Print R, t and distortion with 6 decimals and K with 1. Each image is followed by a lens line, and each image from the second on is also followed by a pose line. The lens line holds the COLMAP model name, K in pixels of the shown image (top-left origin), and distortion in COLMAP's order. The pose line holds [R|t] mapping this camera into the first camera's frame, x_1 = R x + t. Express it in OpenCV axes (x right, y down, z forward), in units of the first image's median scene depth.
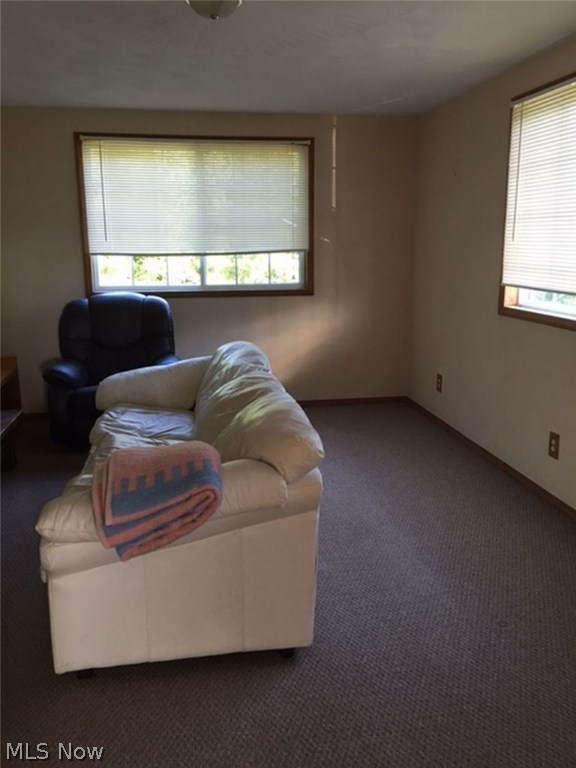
lens RADIAL K [[659.5, 0, 306.4], [0, 659.5, 386.8], [0, 0, 1]] dist [0.065100, -0.096654]
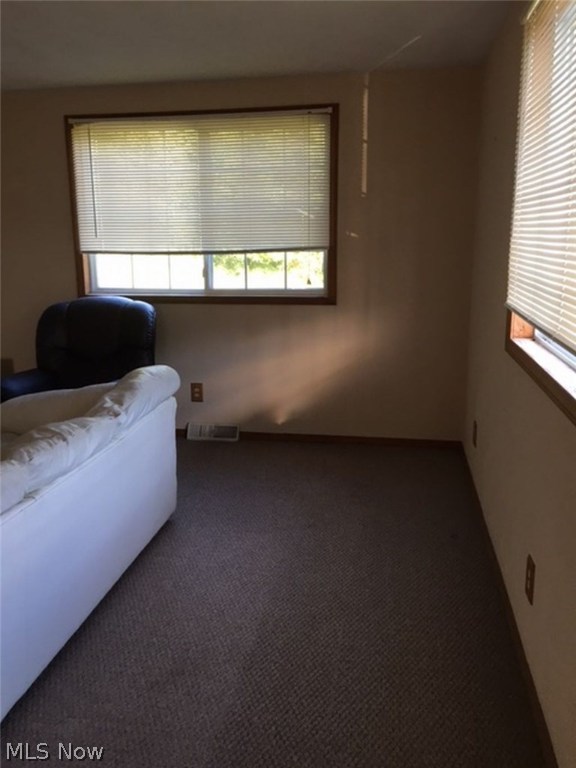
lens RADIAL K [[659.5, 0, 286.2], [0, 659.5, 383.8], [0, 0, 1]] dist [0.065100, -0.096654]
pose [[0.935332, 0.073865, -0.345974, 0.247570], [-0.071505, 0.997248, 0.019599, -0.058130], [0.346470, 0.006407, 0.938039, 0.249108]]
